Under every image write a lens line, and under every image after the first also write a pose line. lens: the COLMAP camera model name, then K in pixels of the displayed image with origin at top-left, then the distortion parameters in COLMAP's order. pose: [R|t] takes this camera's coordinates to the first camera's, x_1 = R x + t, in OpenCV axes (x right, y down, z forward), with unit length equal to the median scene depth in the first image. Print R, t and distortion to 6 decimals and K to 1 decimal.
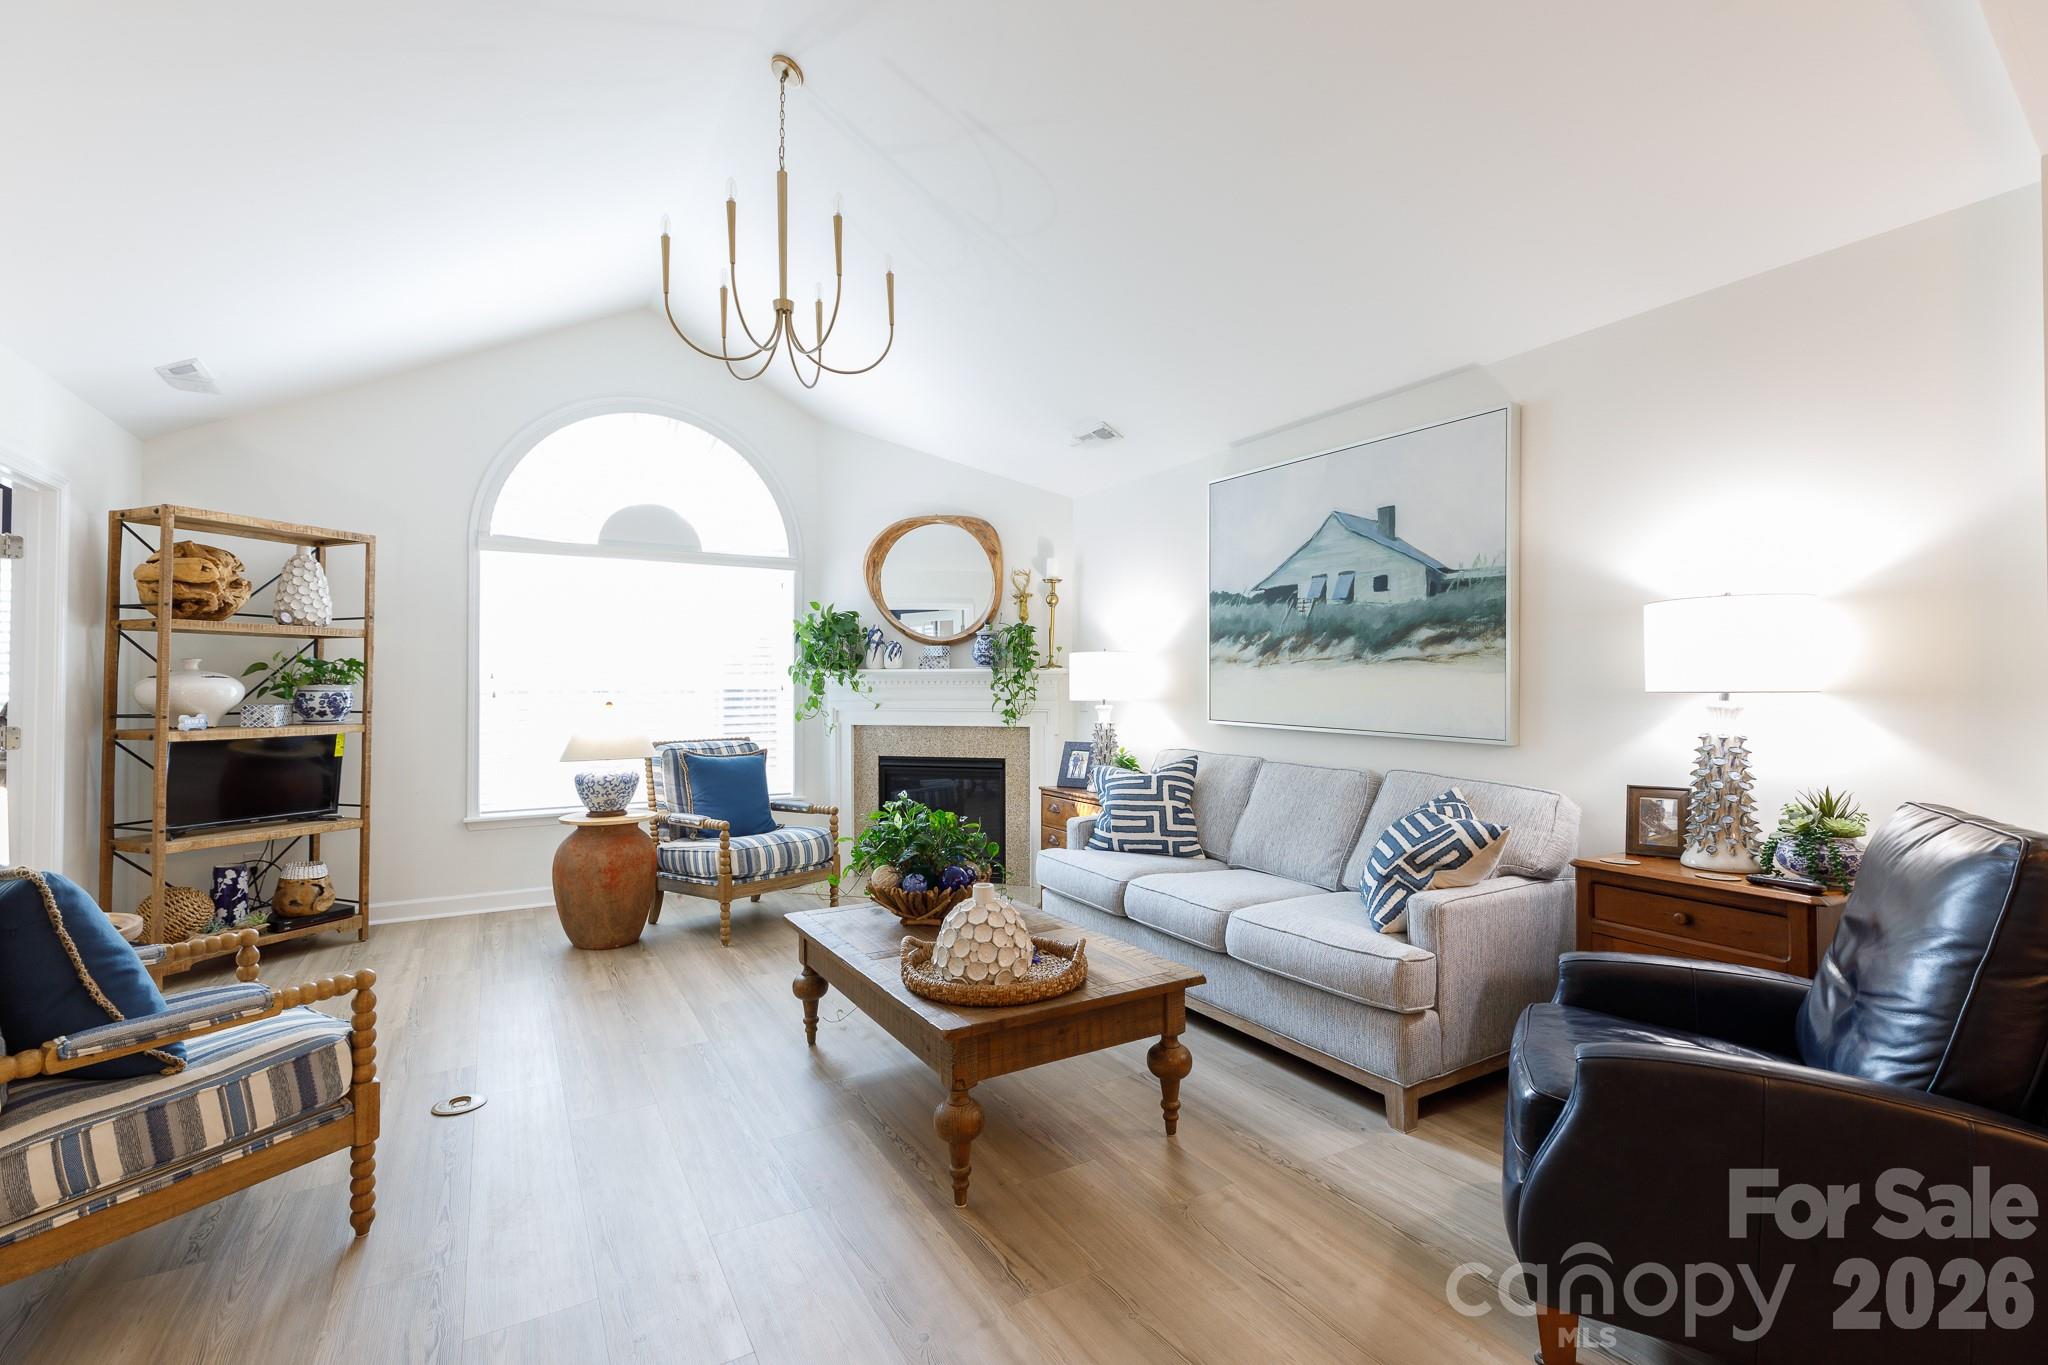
lens RADIAL K [[923.0, 0, 1019.7], [0, 923.0, 672.1], [0, 0, 1]] dist [0.008090, -0.001530]
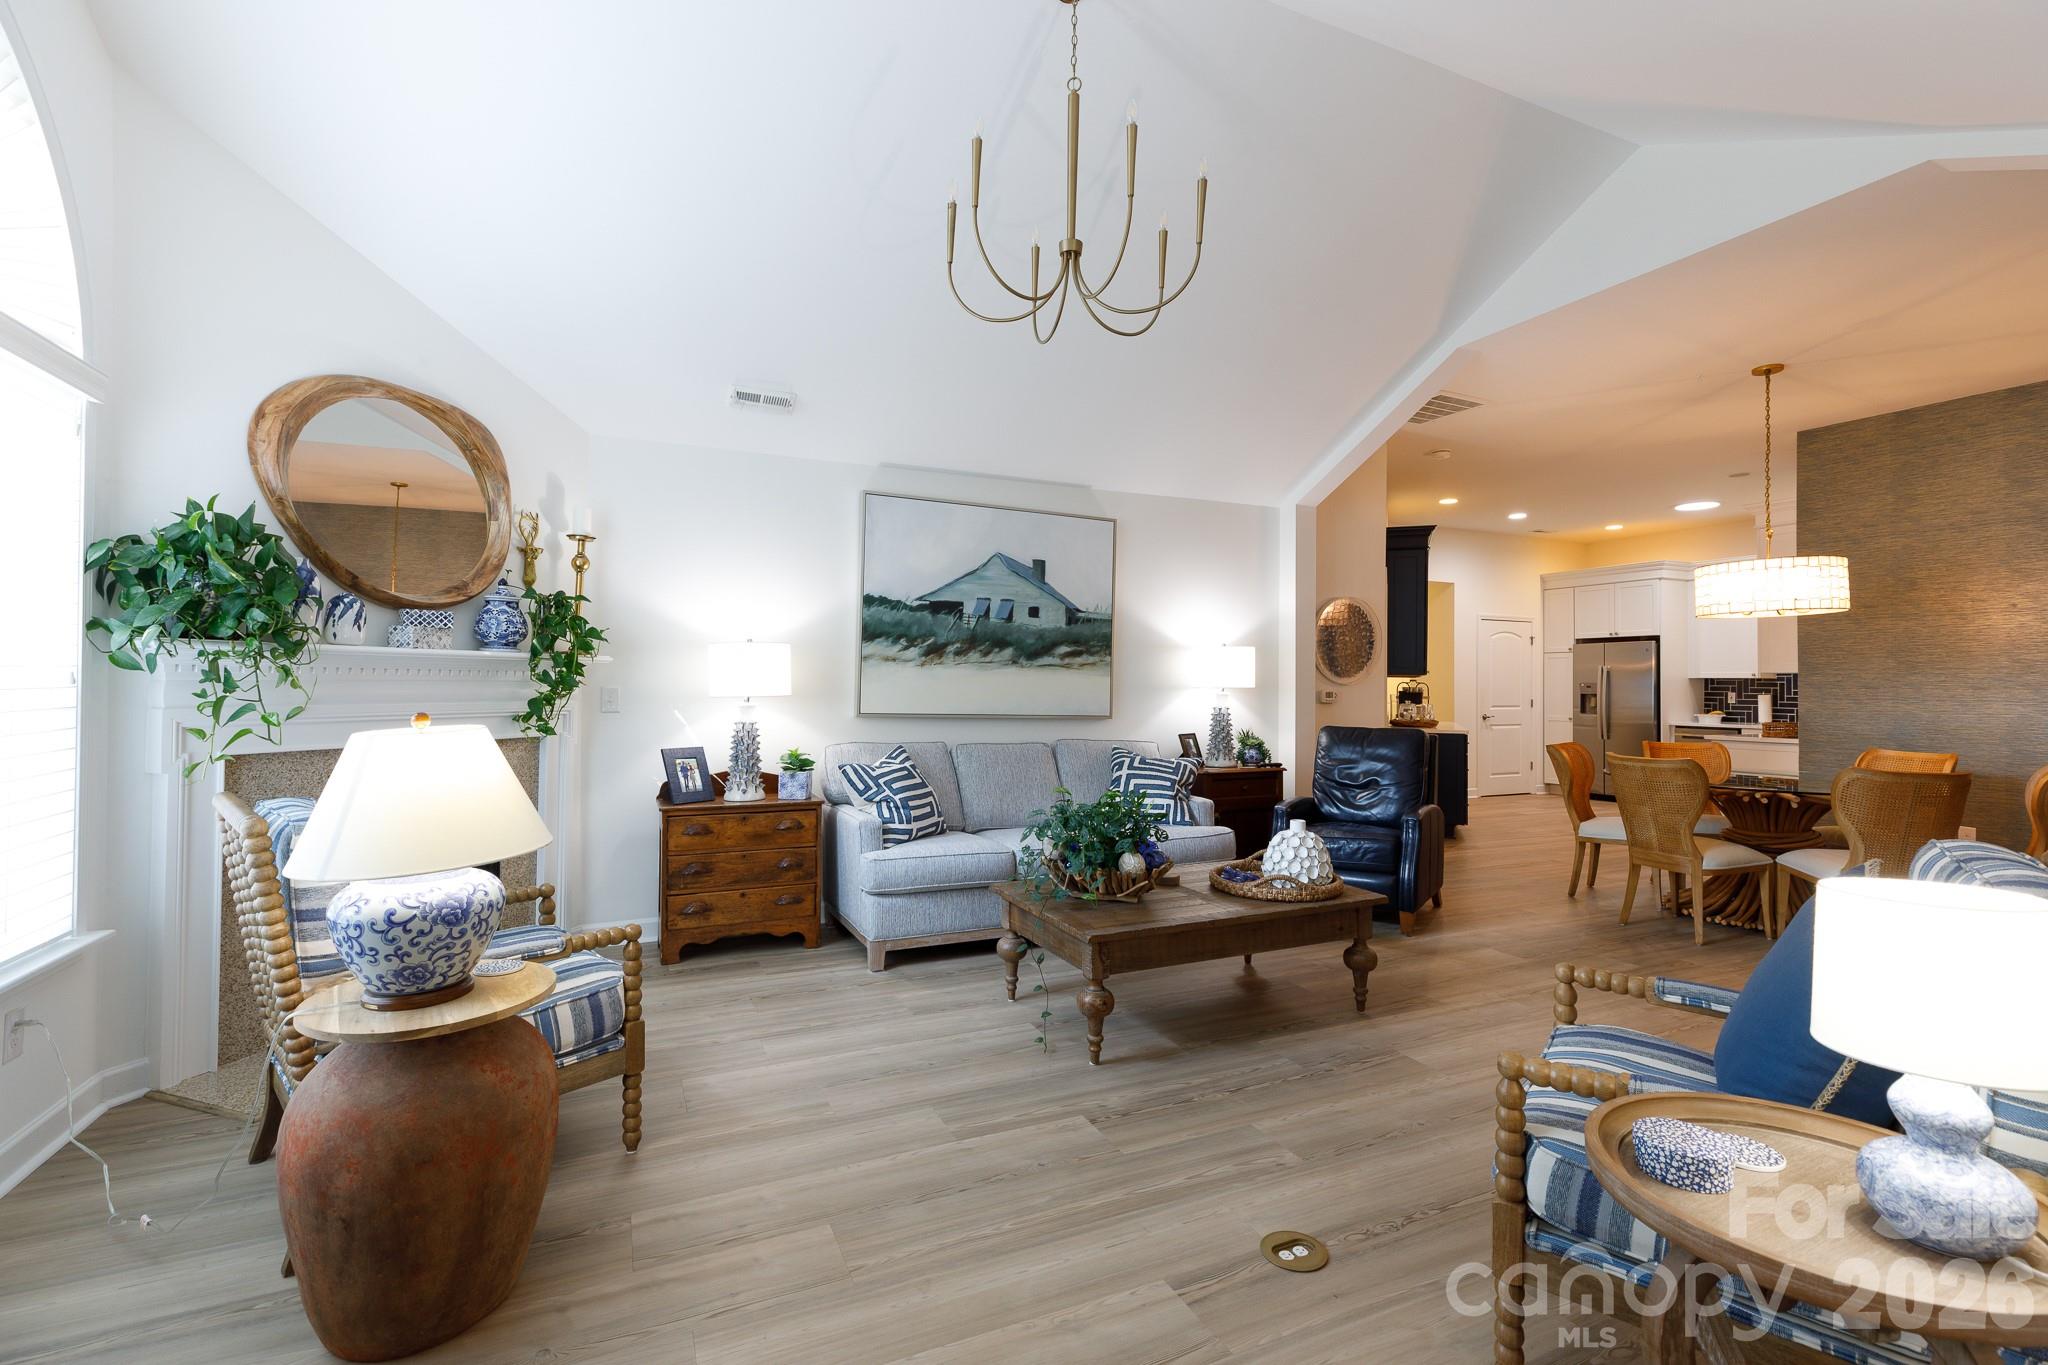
lens RADIAL K [[923.0, 0, 1012.7], [0, 923.0, 672.4], [0, 0, 1]] dist [0.008090, -0.001530]
pose [[0.092369, 0.015118, 0.995610, -0.736415], [-0.022979, 0.999651, -0.013048, 0.012384], [-0.995460, -0.021673, 0.092685, 0.634902]]
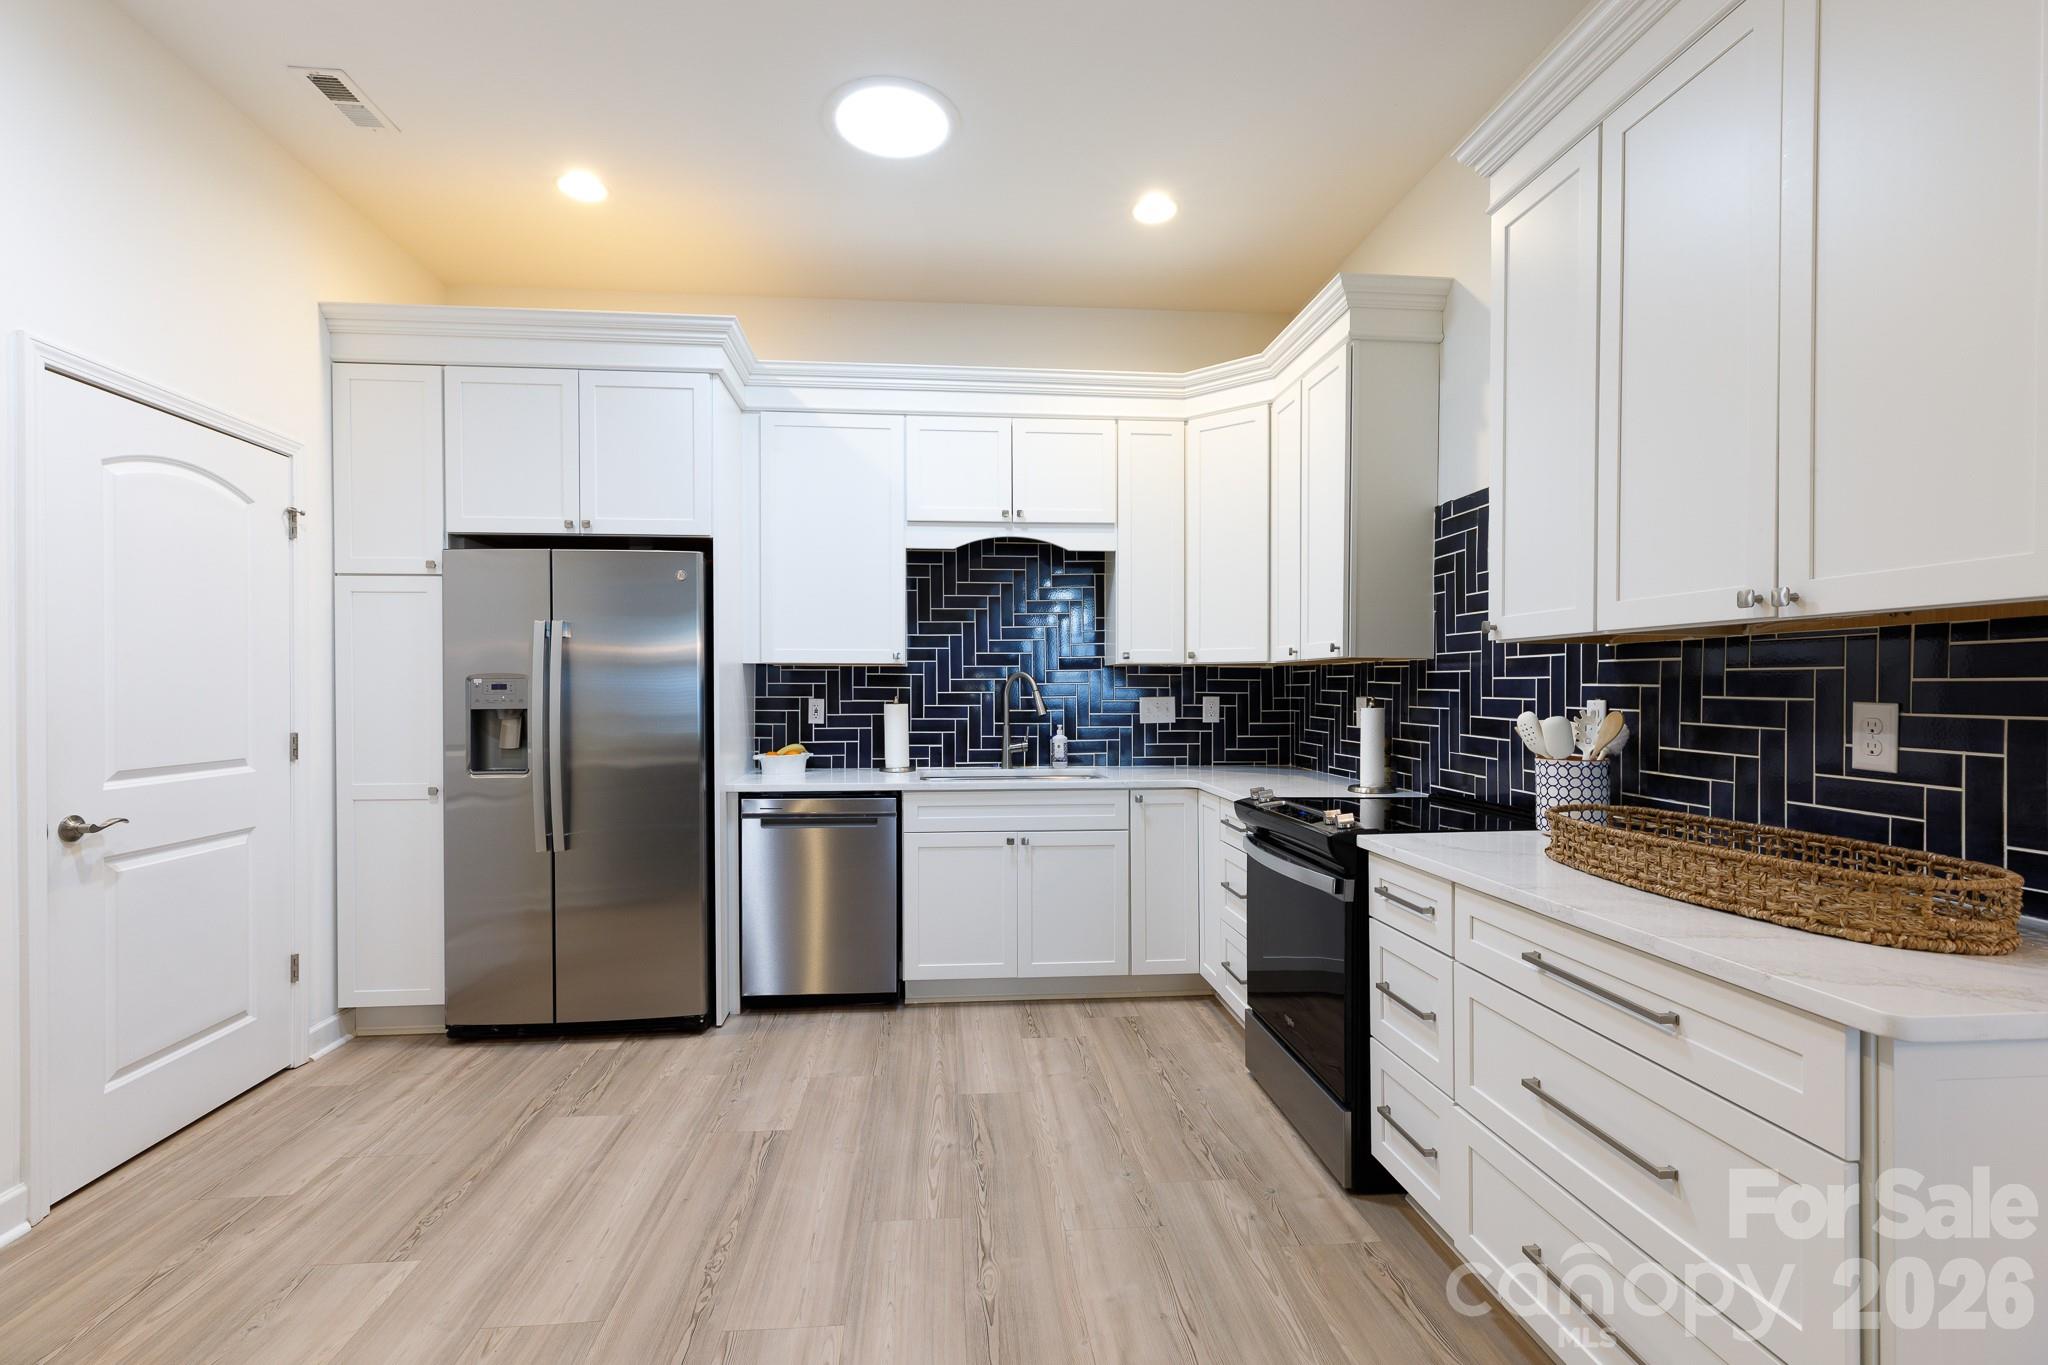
lens RADIAL K [[923.0, 0, 1014.3], [0, 923.0, 699.7], [0, 0, 1]] dist [0.008090, -0.001530]
pose [[-0.910075, -0.003274, 0.414430, 0.755326], [-0.005933, 0.999969, -0.005127, -0.000691], [-0.414401, -0.007125, -0.910067, 0.022232]]
